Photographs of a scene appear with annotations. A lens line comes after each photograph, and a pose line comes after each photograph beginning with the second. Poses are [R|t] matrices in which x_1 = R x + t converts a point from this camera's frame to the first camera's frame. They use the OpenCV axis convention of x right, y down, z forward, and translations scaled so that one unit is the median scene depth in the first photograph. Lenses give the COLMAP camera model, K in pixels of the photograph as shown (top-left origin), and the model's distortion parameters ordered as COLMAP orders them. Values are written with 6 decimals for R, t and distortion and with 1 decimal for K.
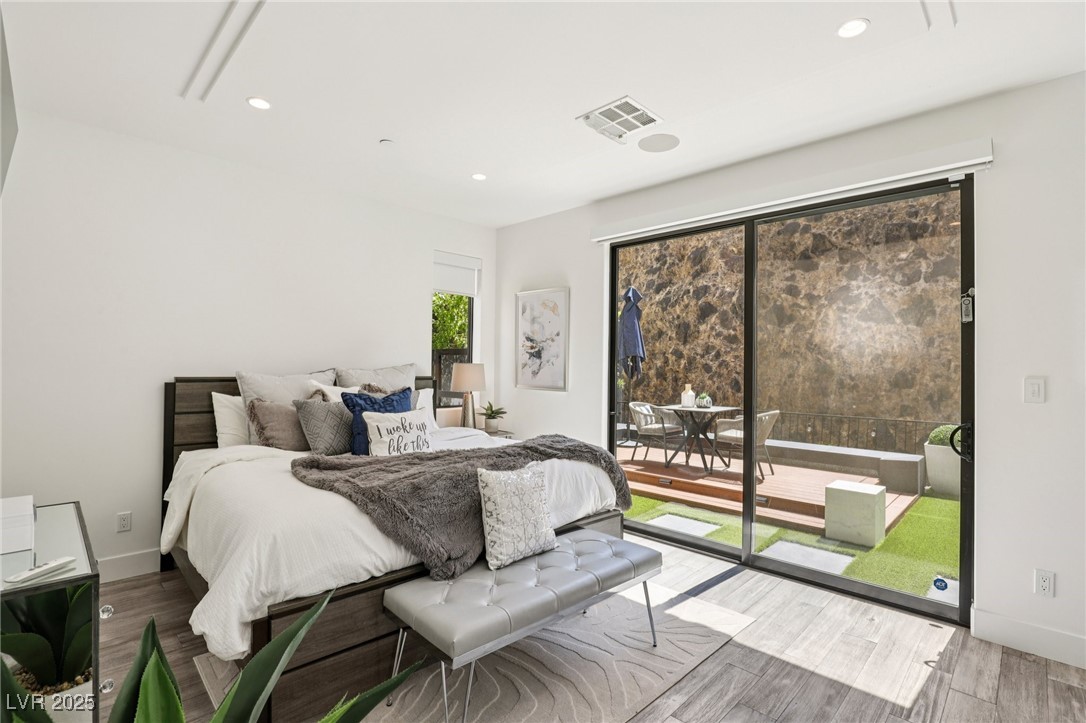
lens RADIAL K [[515.4, 0, 550.5], [0, 515.4, 359.9], [0, 0, 1]] dist [-0.012654, 0.000479]
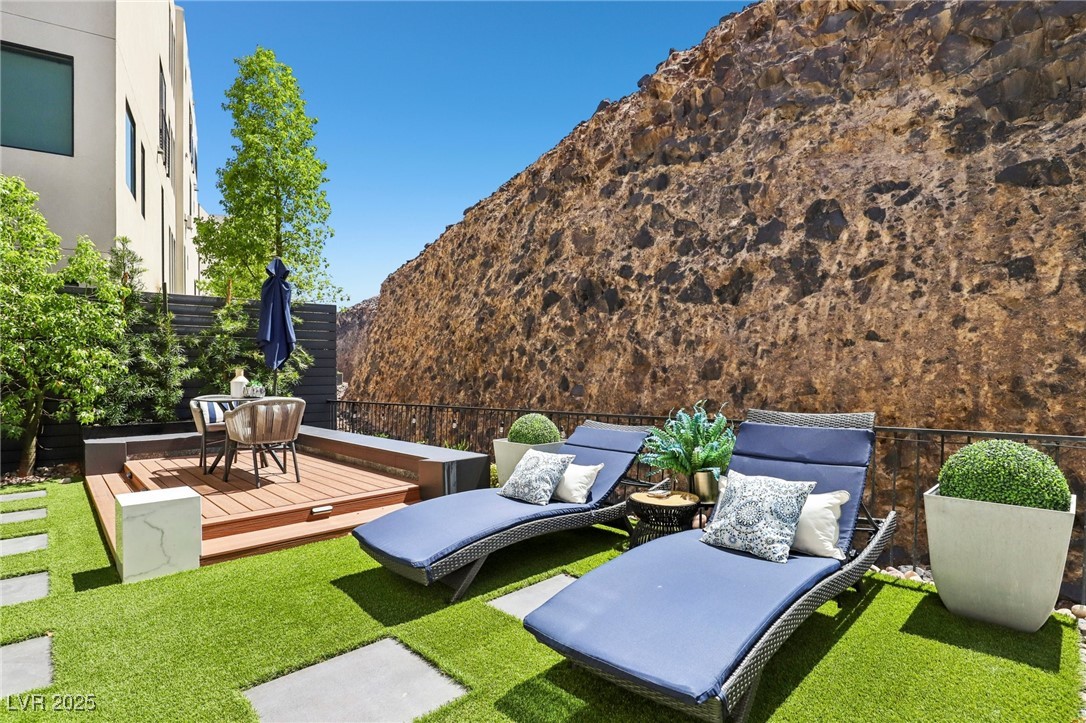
lens RADIAL K [[535.5, 0, 533.0], [0, 535.5, 392.9], [0, 0, 1]] dist [-0.019461, 0.000348]
pose [[0.998624, -0.021209, -0.047955, 0.386004], [0.023103, 0.998961, 0.039291, 0.031692], [0.047072, -0.040345, 0.998076, 0.100762]]
